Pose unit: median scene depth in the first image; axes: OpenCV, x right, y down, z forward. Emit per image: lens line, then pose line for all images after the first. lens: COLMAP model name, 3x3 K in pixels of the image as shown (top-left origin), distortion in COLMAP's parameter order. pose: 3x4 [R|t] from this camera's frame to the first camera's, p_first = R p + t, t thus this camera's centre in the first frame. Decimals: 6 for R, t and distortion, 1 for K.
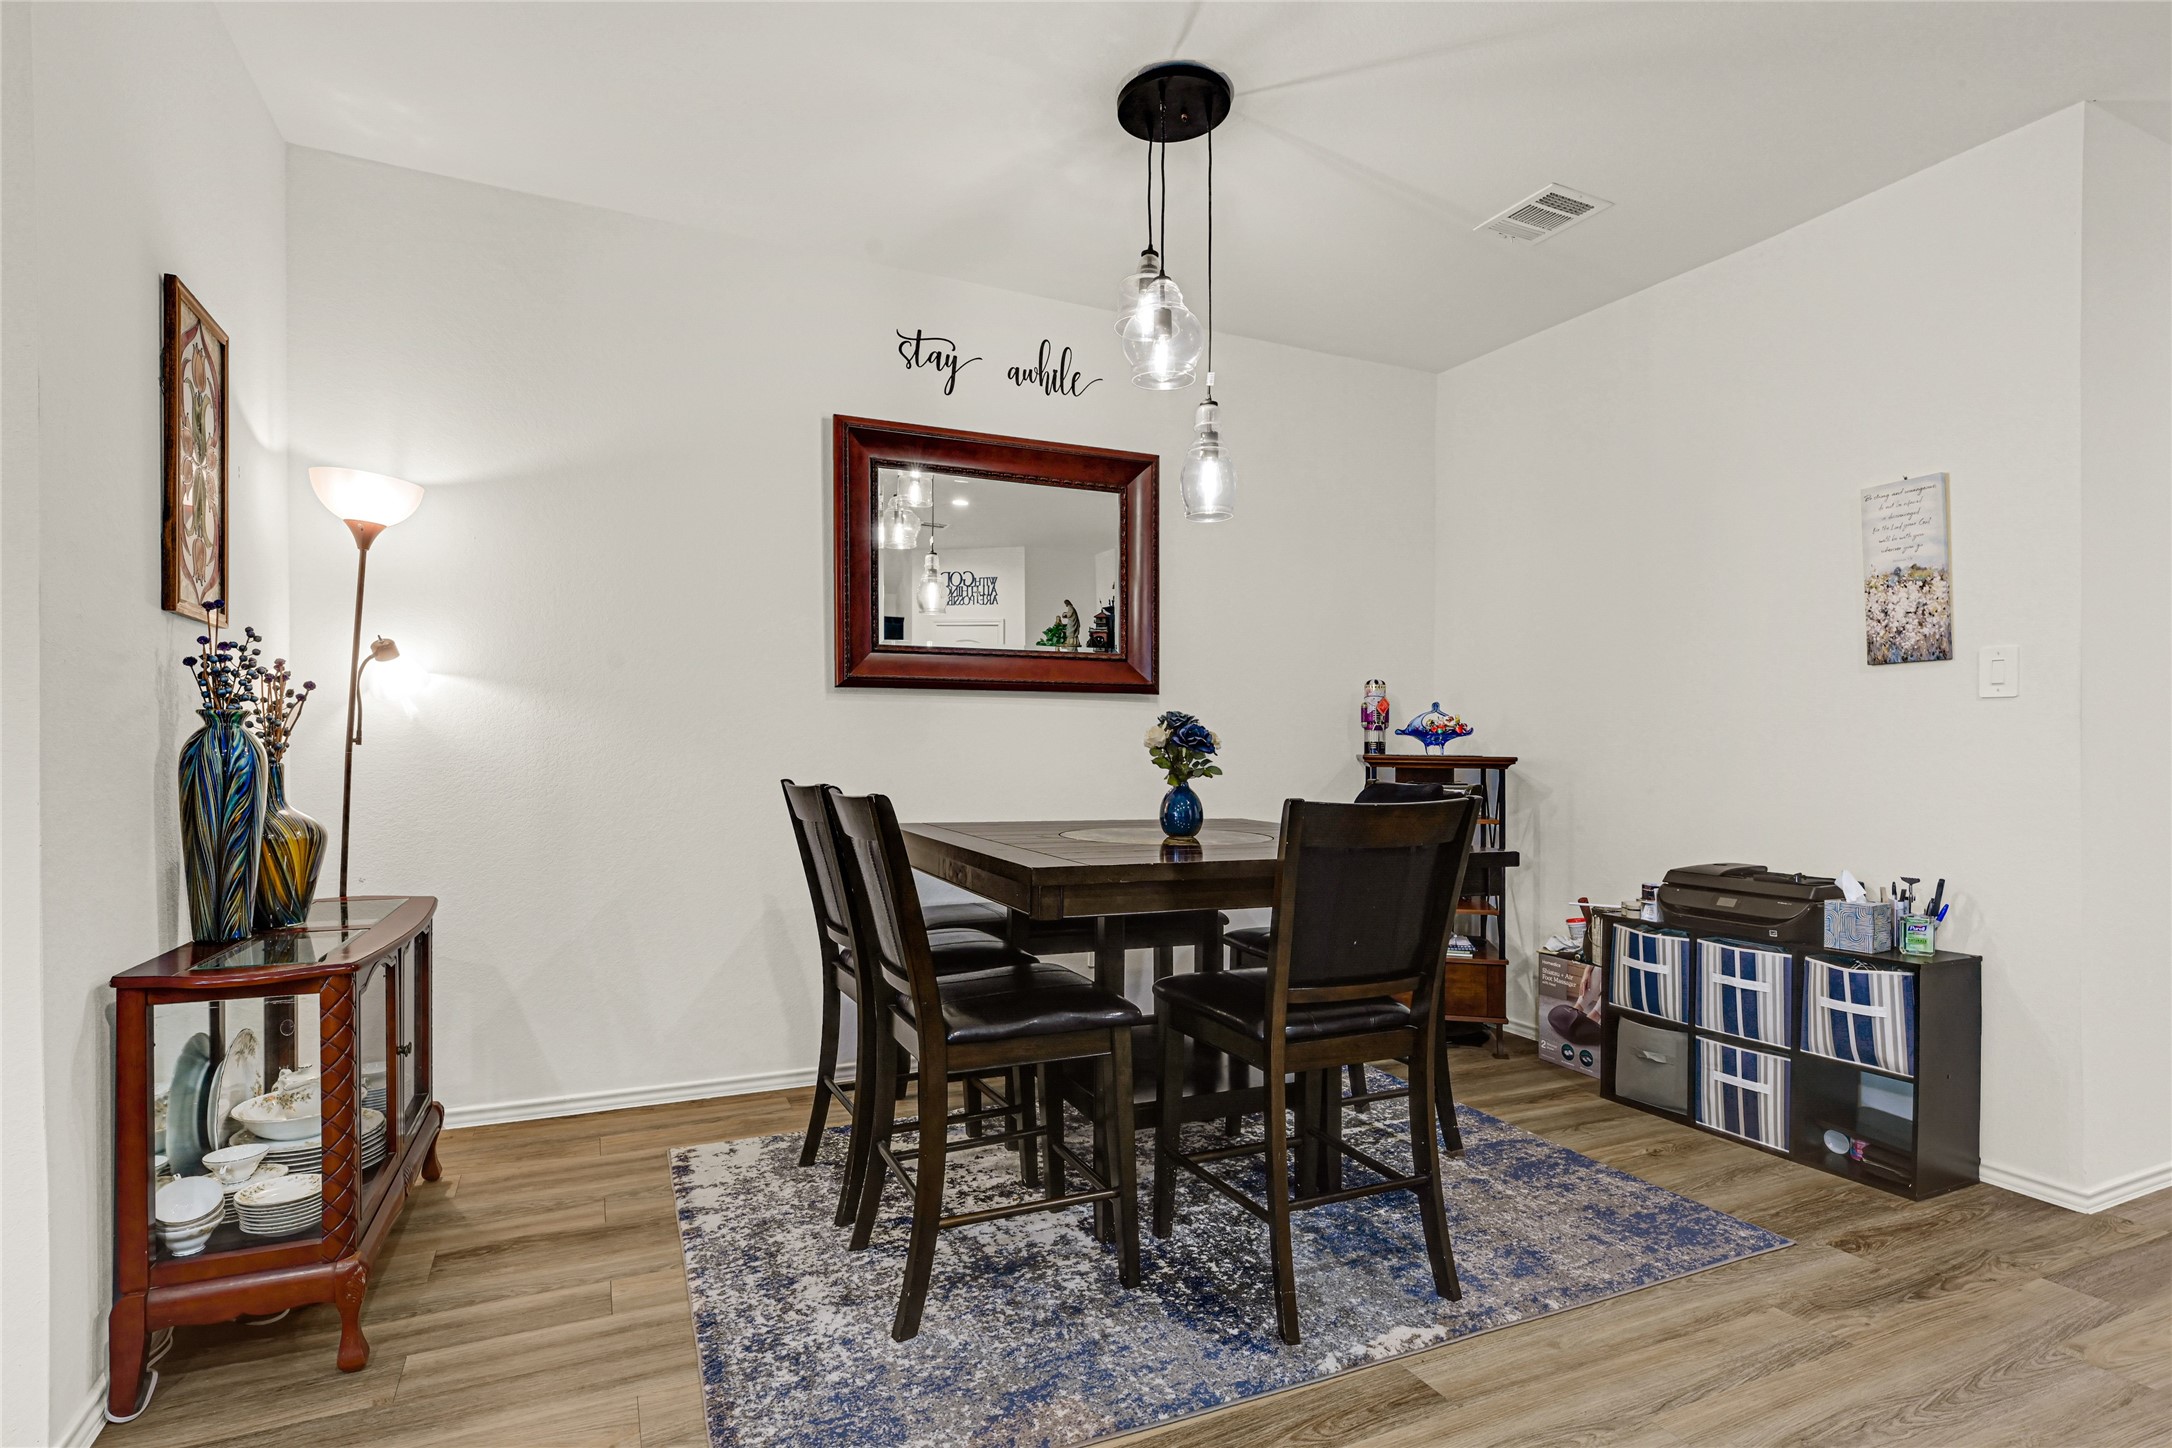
lens RADIAL K [[1113.7, 0, 1066.3], [0, 1113.7, 740.6], [0, 0, 1]] dist [0.005108, 0.000433]
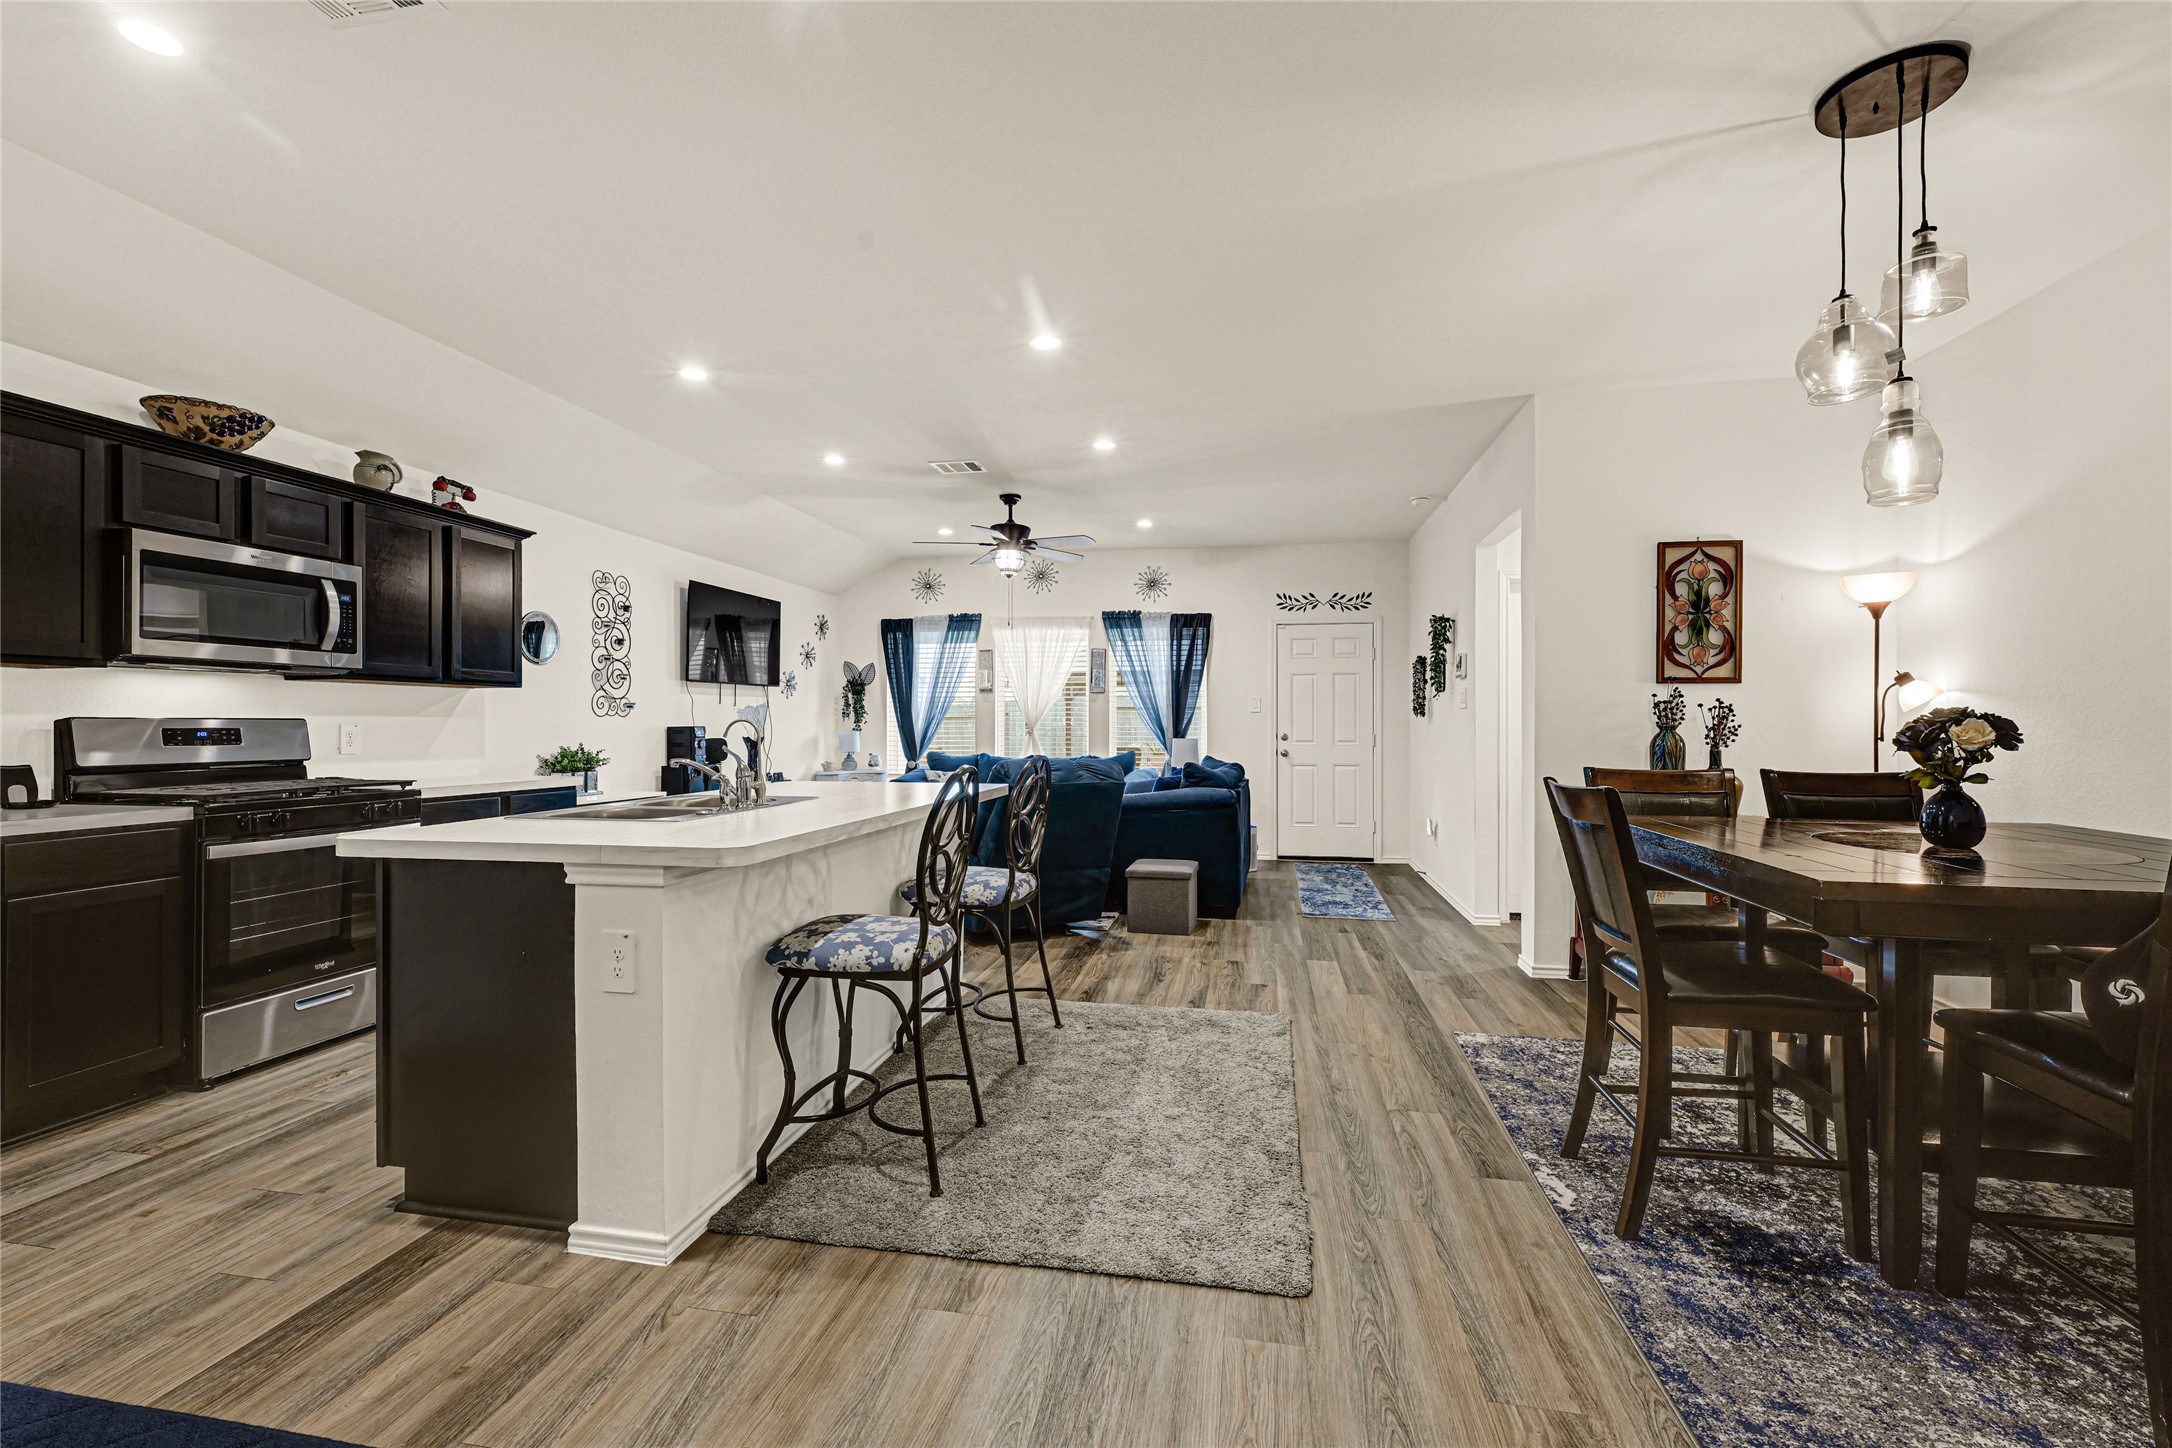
lens RADIAL K [[906.7, 0, 1077.3], [0, 906.7, 725.2], [0, 0, 1]] dist [-0.000394, 0.001273]
pose [[-0.592895, -0.010260, -0.805214, 1.005901], [-0.001353, 0.999930, -0.011745, -0.002847], [0.805279, -0.005874, -0.592868, 0.784317]]
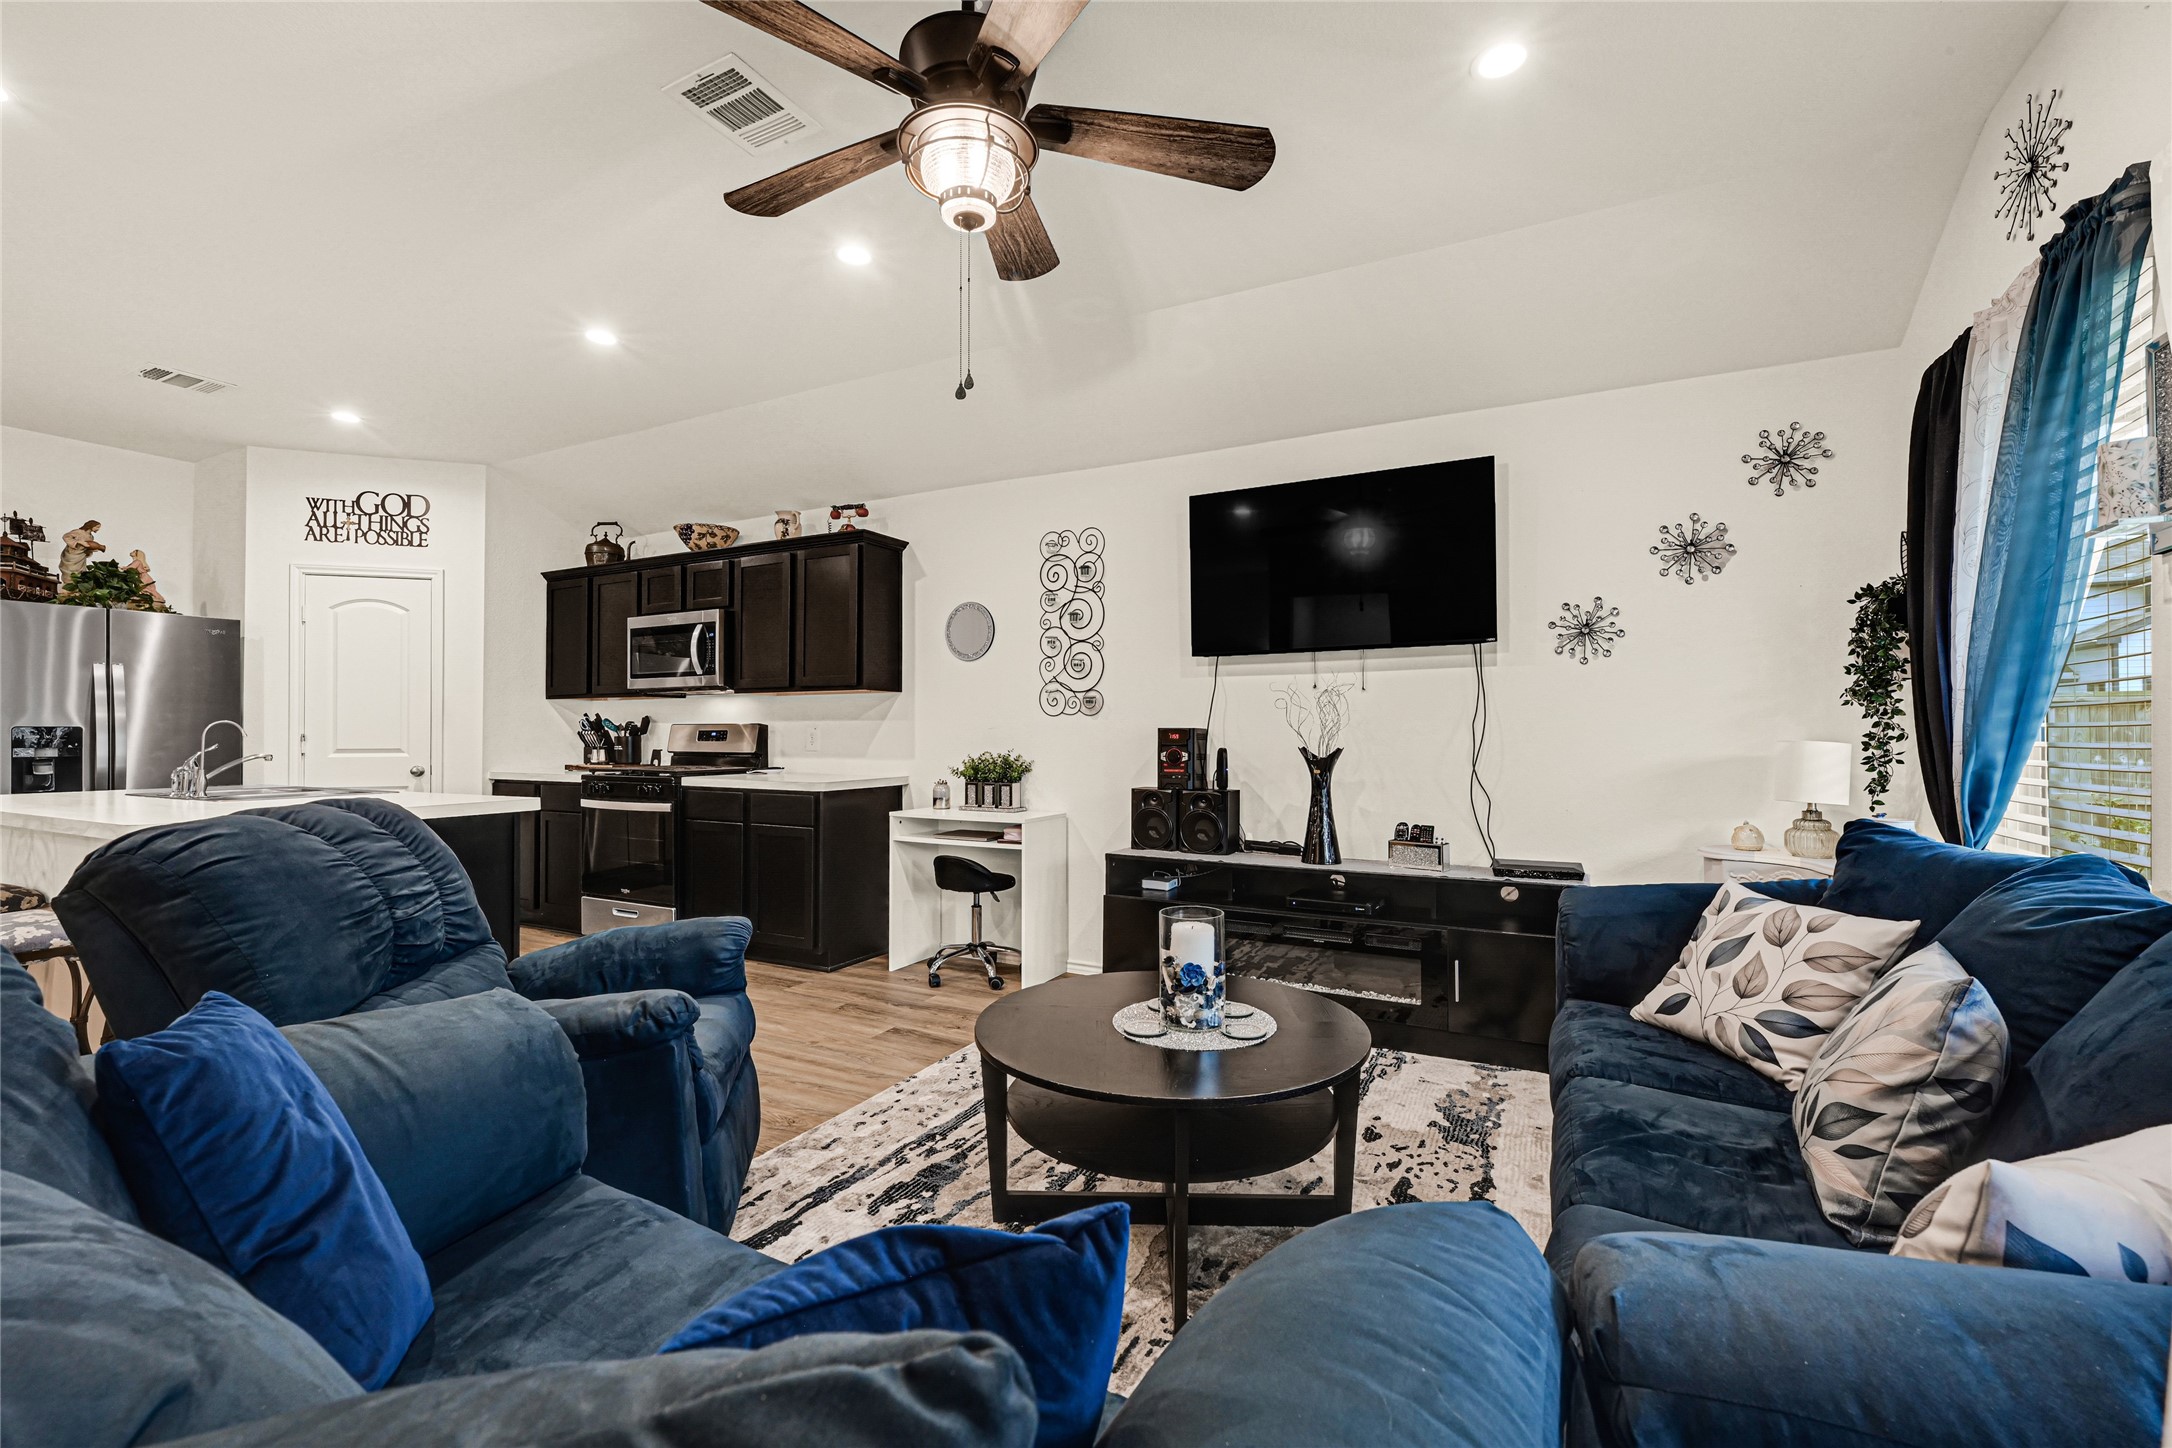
lens RADIAL K [[906.7, 0, 1086.1], [0, 906.7, 724.4], [0, 0, 1]] dist [-0.000394, 0.001273]
pose [[-0.614464, -0.001914, 0.788943, -0.999523], [-0.010800, 0.999924, -0.005986, -0.019038], [-0.788871, -0.012198, -0.614437, -0.198107]]
